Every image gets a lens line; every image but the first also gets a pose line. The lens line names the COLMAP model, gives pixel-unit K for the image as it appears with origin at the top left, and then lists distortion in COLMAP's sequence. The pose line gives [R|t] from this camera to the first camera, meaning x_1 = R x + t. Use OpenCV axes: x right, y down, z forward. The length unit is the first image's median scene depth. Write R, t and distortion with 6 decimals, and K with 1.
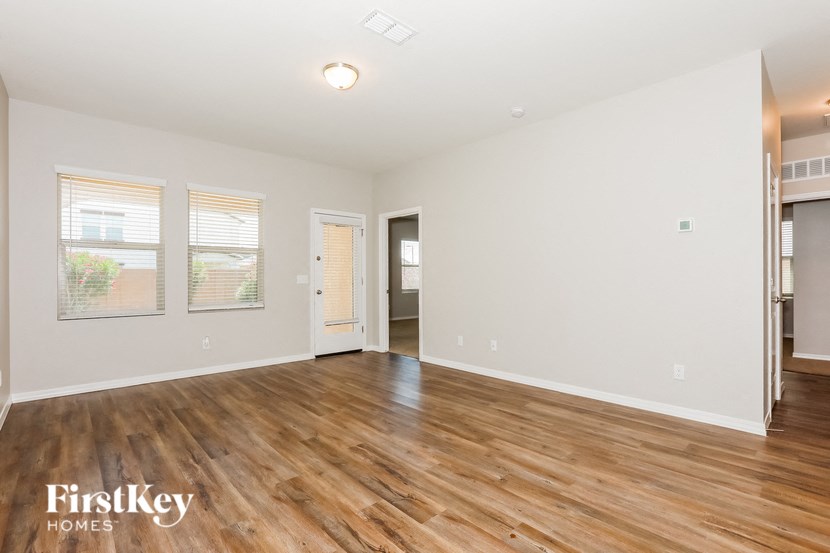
lens RADIAL K [[379.1, 0, 410.2], [0, 379.1, 282.3], [0, 0, 1]] dist [-0.011798, 0.004378]
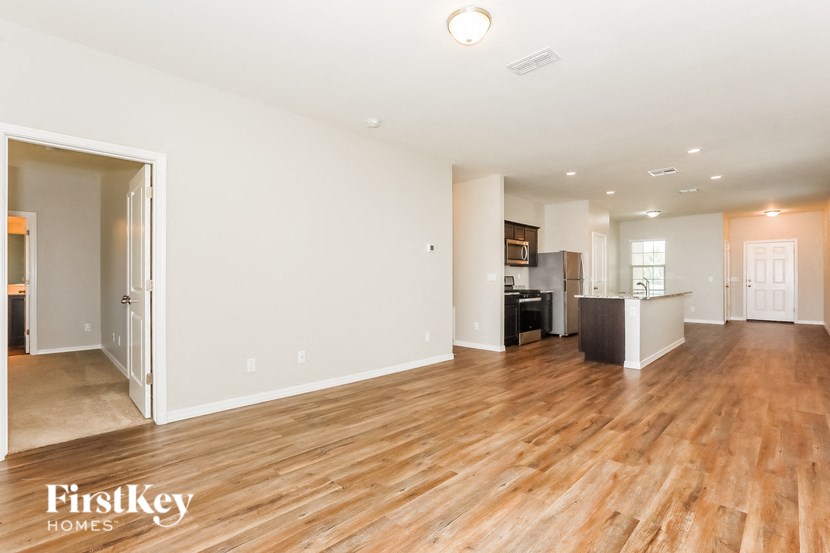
lens RADIAL K [[379.1, 0, 434.9], [0, 379.1, 273.0], [0, 0, 1]] dist [-0.011798, 0.004378]
pose [[-0.072961, 0.031266, 0.996845, -1.088874], [0.004543, 0.999509, -0.031017, 0.013818], [-0.997324, 0.002266, -0.073068, 1.276021]]
